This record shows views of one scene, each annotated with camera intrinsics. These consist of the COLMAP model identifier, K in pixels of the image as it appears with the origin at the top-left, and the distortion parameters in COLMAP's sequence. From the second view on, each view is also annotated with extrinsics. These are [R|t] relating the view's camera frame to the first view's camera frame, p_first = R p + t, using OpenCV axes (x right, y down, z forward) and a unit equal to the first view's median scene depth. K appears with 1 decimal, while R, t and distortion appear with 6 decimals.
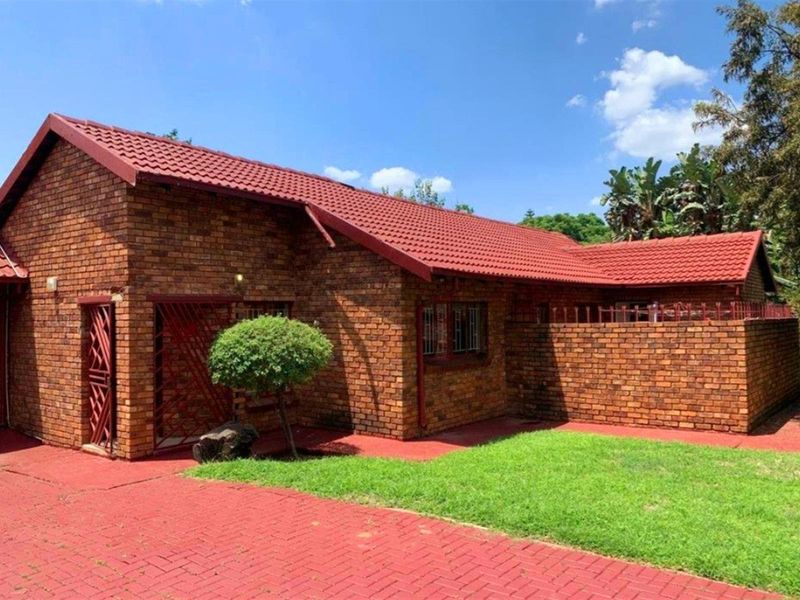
lens RADIAL K [[624.9, 0, 404.1], [0, 624.9, 304.8], [0, 0, 1]] dist [0.064249, -0.075777]
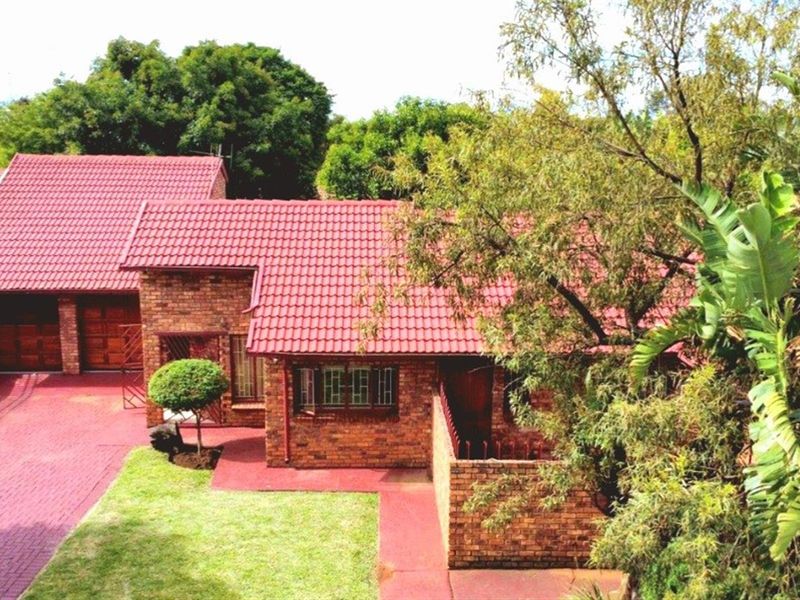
lens RADIAL K [[824.9, 0, 399.3], [0, 824.9, 306.8], [0, 0, 1]] dist [0.015808, 0.000000]
pose [[0.640825, 0.174008, -0.747707, 1.363773], [-0.008912, 0.975593, 0.219404, -0.478286], [0.767636, -0.133936, 0.626735, 0.156948]]
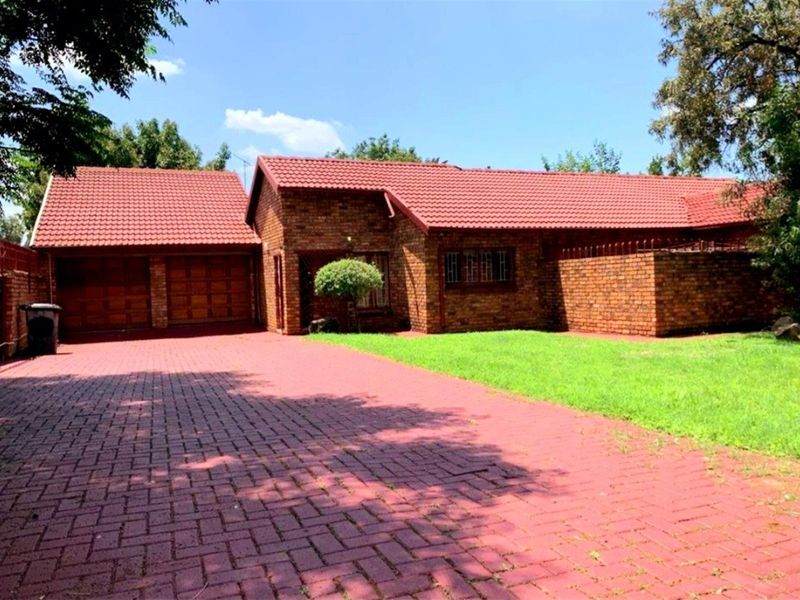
lens RADIAL K [[624.9, 0, 394.5], [0, 624.9, 296.1], [0, 0, 1]] dist [0.064249, -0.075777]
pose [[0.861161, 0.000583, -0.508332, 0.722361], [0.027461, 0.998486, 0.047666, 0.036985], [0.507590, -0.055008, 0.859841, -0.425001]]
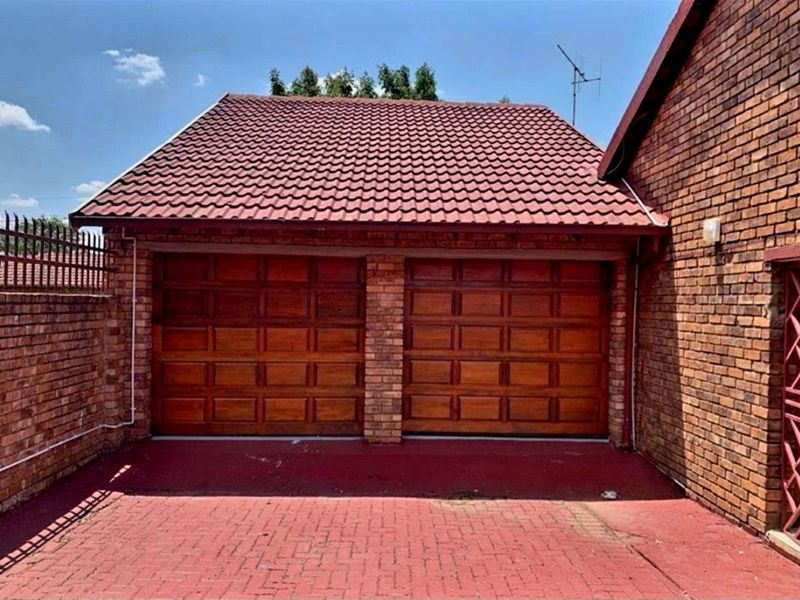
lens RADIAL K [[624.9, 0, 430.8], [0, 624.9, 306.5], [0, 0, 1]] dist [0.064249, -0.075777]
pose [[0.665284, 0.032369, -0.745889, -0.285972], [-0.017954, 0.999464, 0.027360, 0.024826], [0.746375, -0.004810, 0.665509, 0.410607]]
